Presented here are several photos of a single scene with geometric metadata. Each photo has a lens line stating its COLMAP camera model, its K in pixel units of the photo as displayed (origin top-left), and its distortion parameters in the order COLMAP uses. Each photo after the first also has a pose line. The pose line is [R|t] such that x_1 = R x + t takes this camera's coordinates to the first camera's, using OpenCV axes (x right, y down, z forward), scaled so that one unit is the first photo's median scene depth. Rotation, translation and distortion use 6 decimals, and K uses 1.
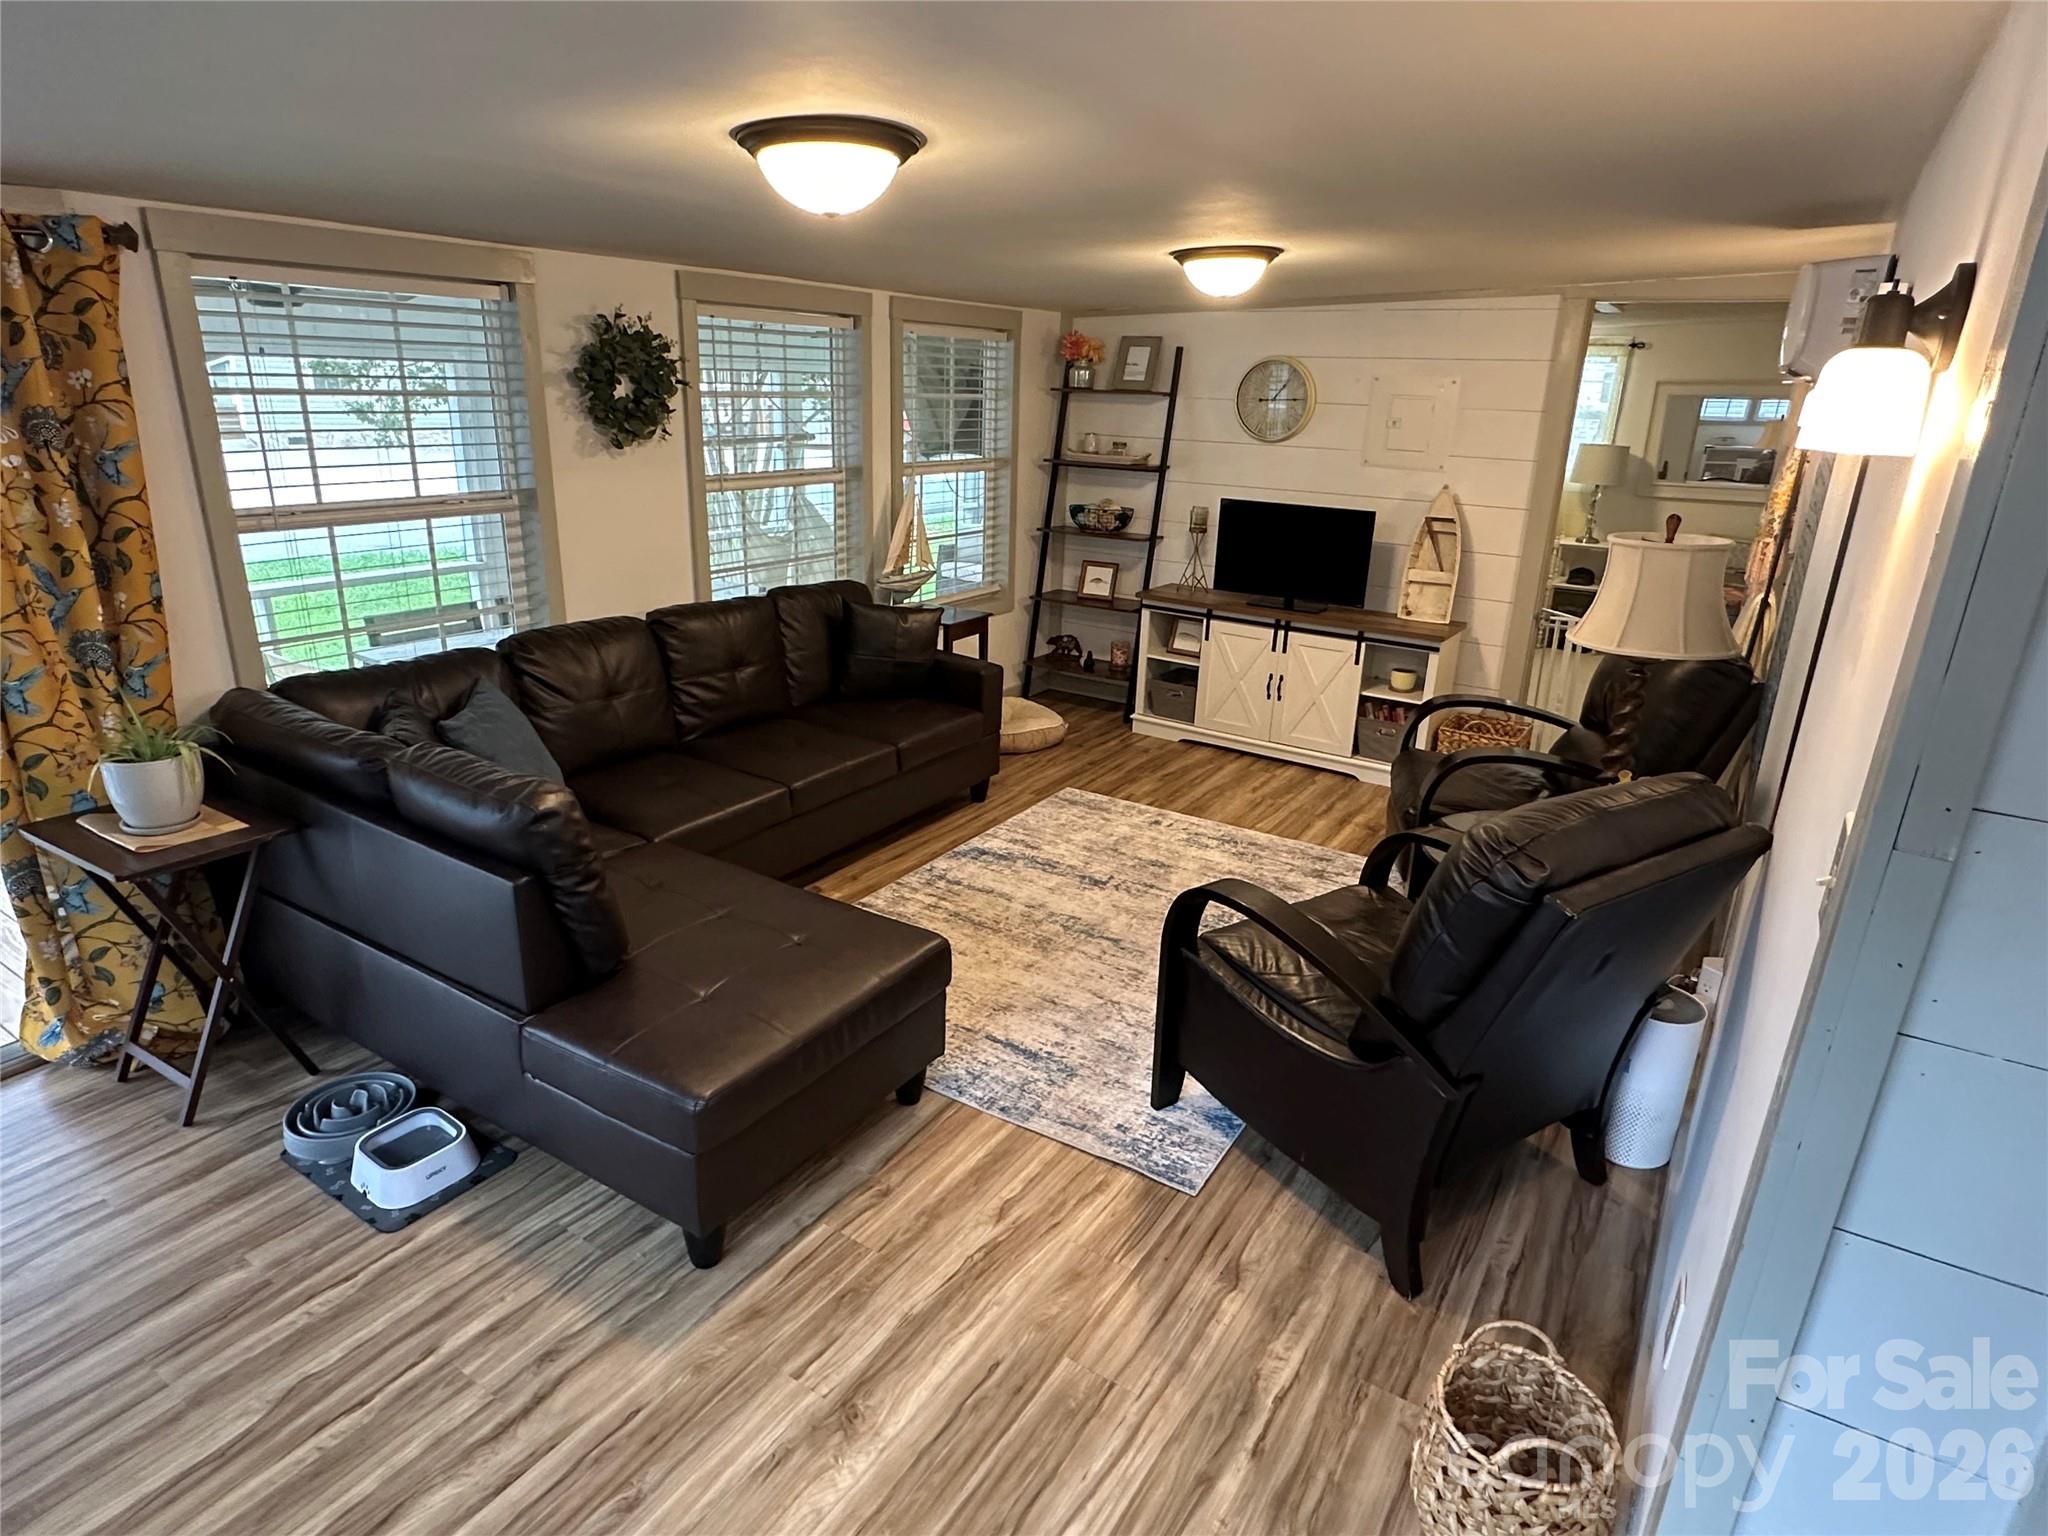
lens RADIAL K [[1136.1, 0, 1024.0], [0, 1136.1, 768.0], [0, 0, 1]] dist [-0.004164, -0.000460]
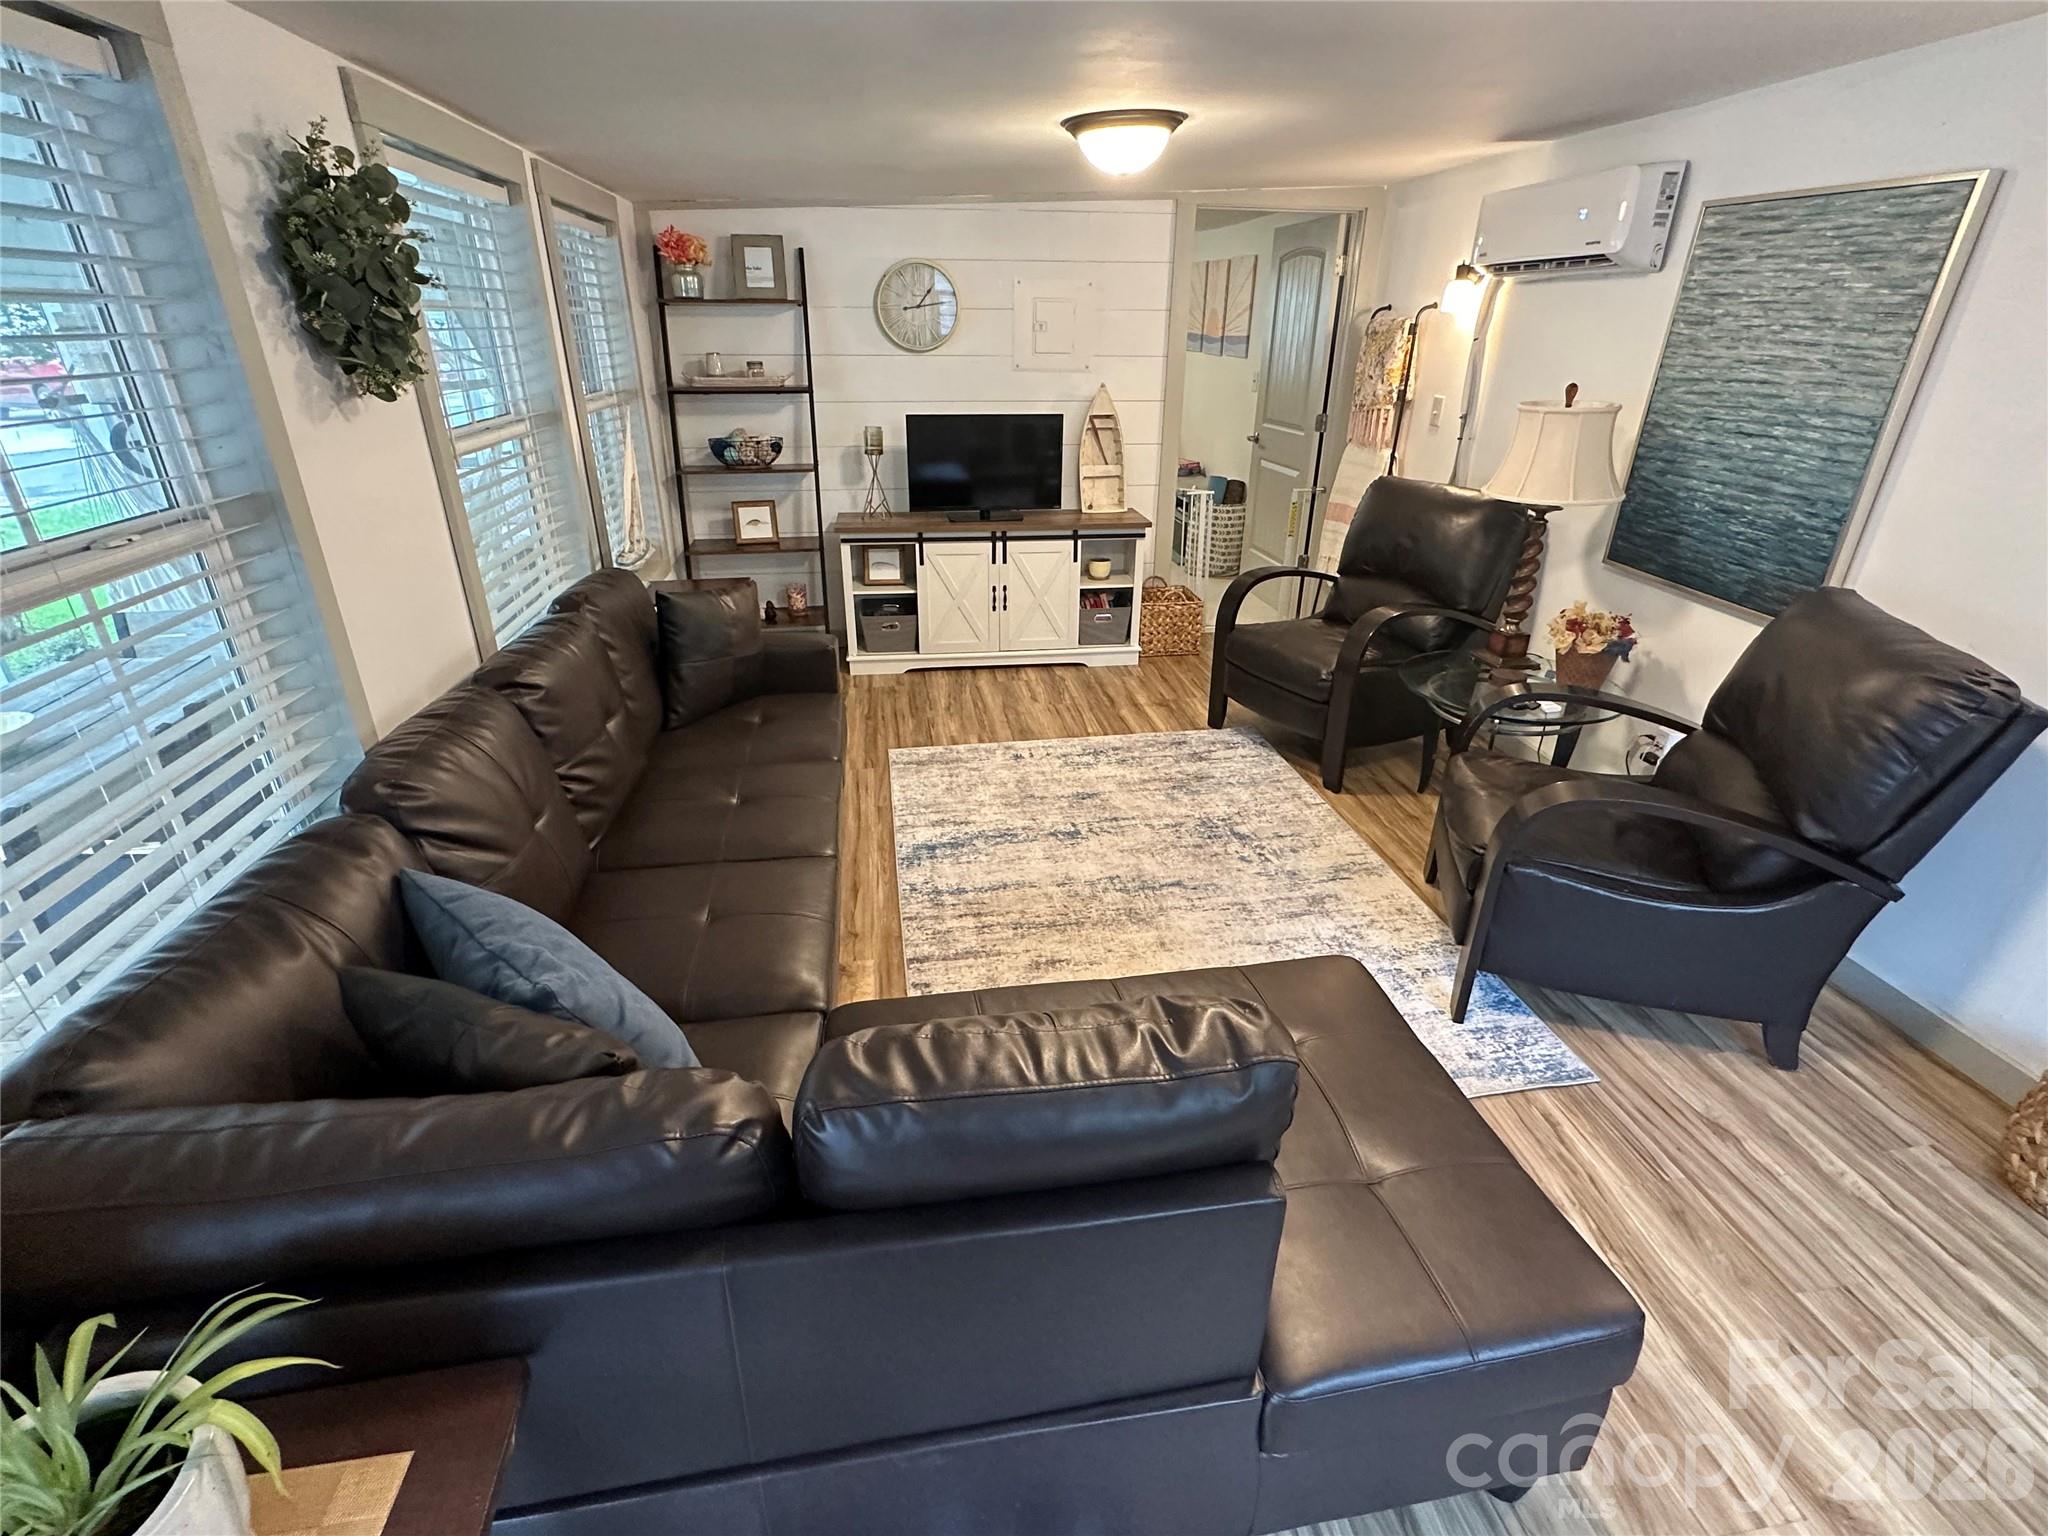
lens RADIAL K [[951.7, 0, 1024.0], [0, 951.7, 768.0], [0, 0, 1]] dist [-0.003567, -0.000160]
pose [[0.747409, -0.304353, 0.590549, -0.325763], [0.229054, 0.952442, 0.200967, -0.094534], [-0.623629, -0.014937, 0.781578, 0.313471]]
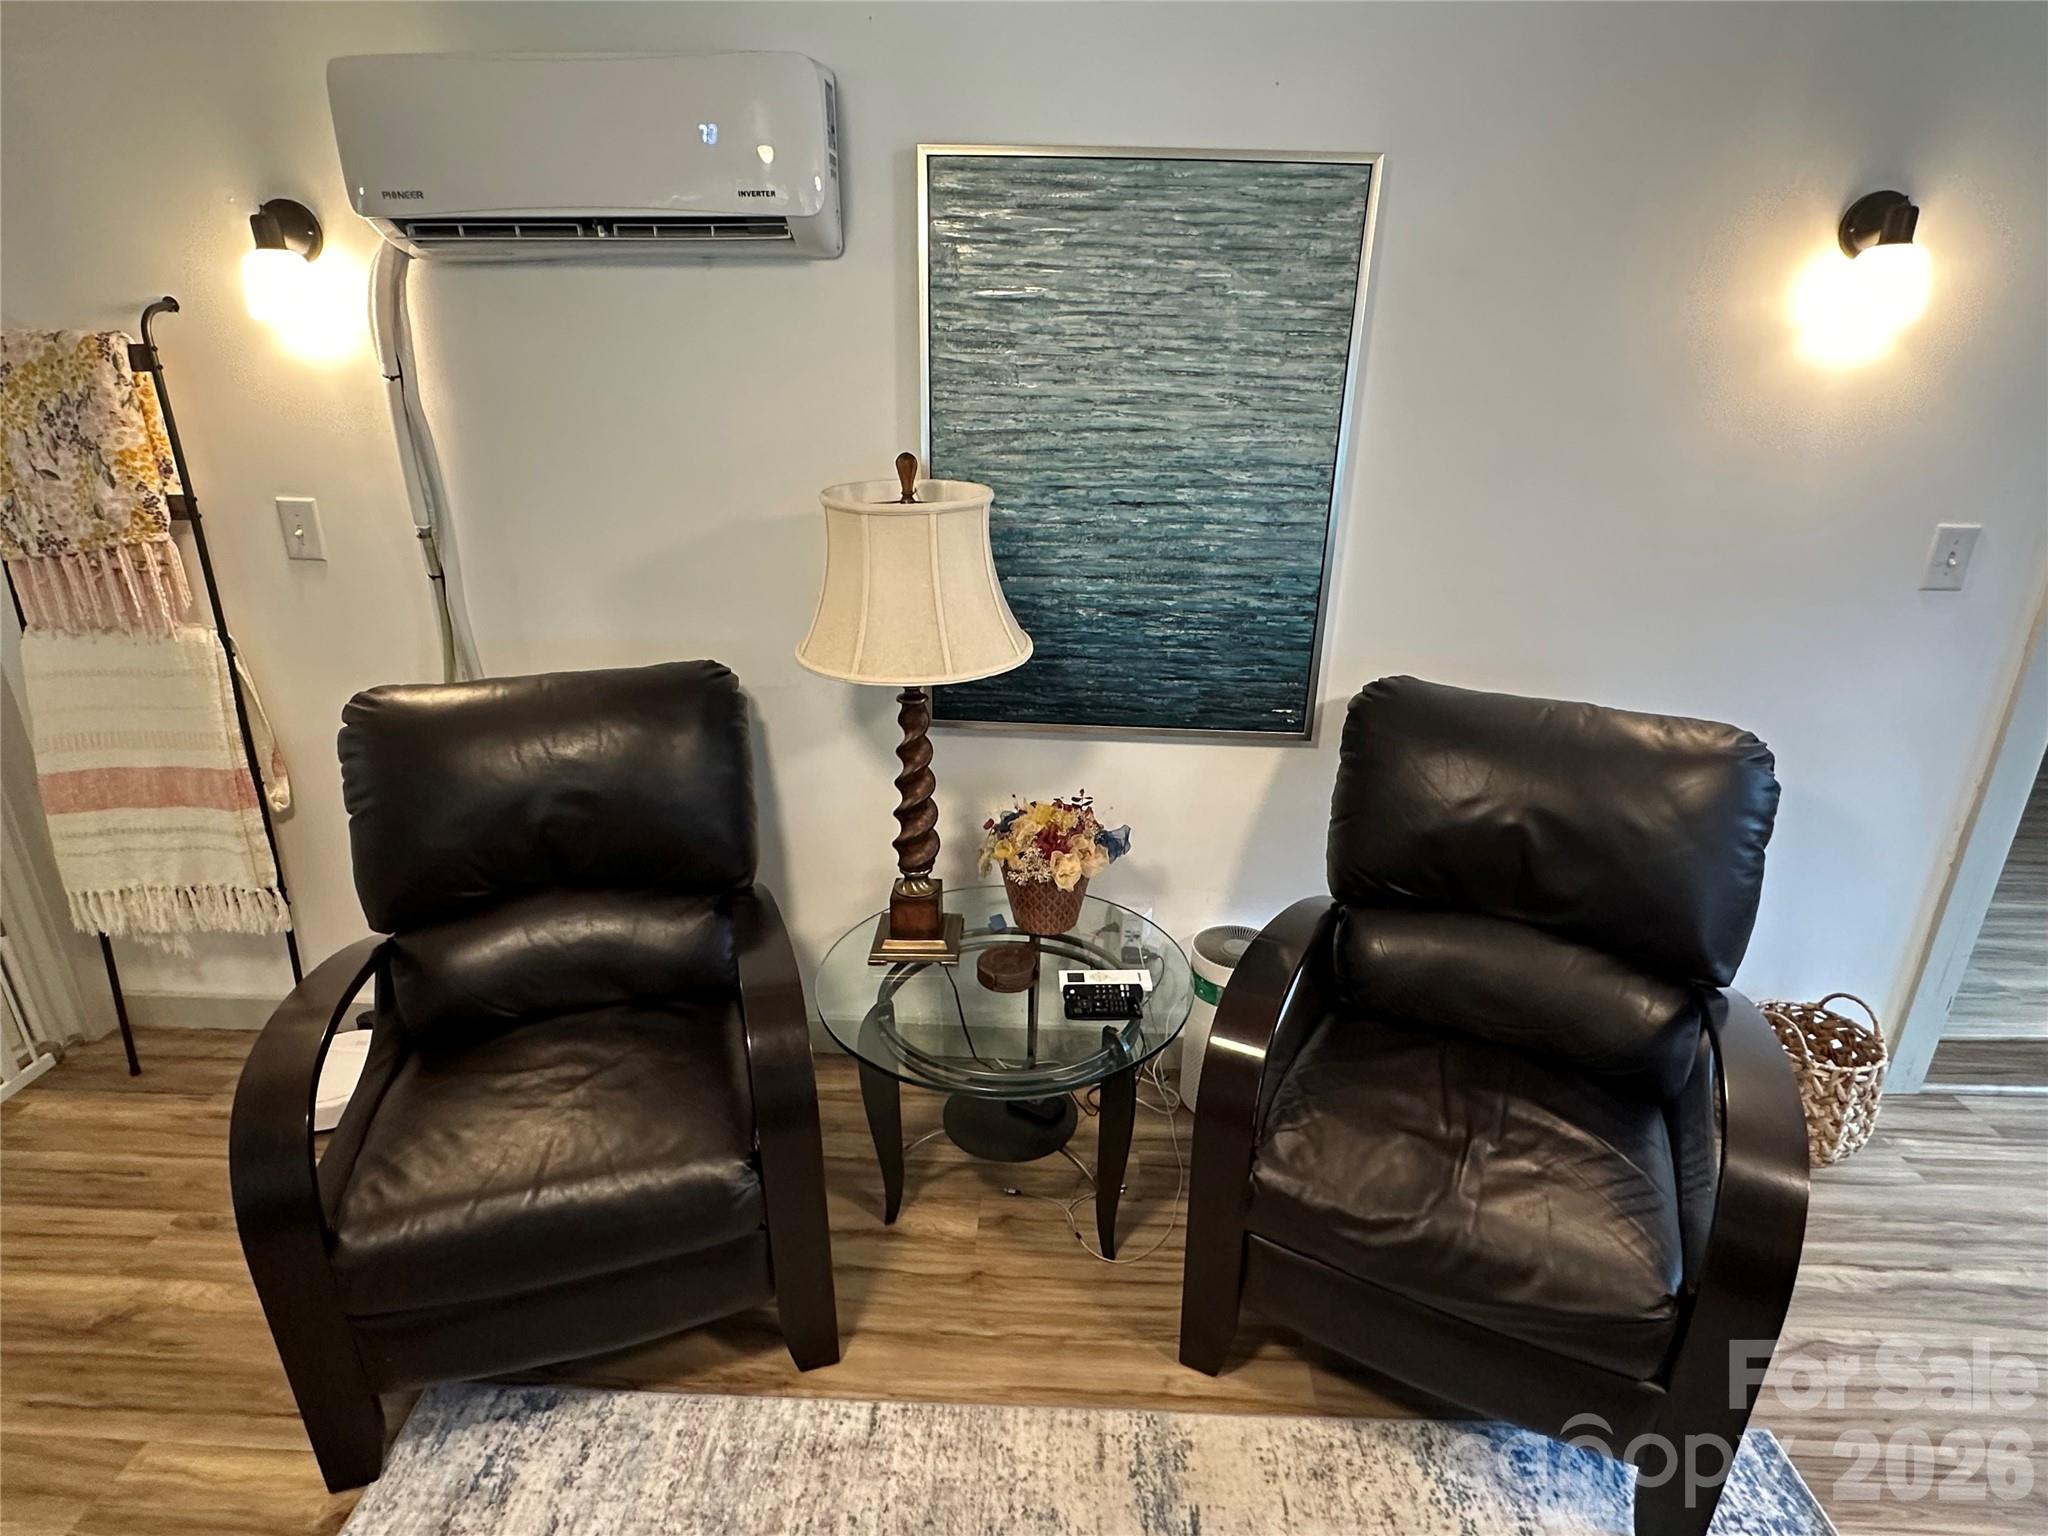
lens RADIAL K [[1092.4, 0, 1024.0], [0, 1092.4, 768.0], [0, 0, 1]] dist [-0.002913, -0.000150]
pose [[-0.505388, -0.341882, 0.792275, -0.006597], [0.259477, 0.815454, 0.517403, -0.211892], [-0.822955, 0.467067, -0.323411, 0.679992]]
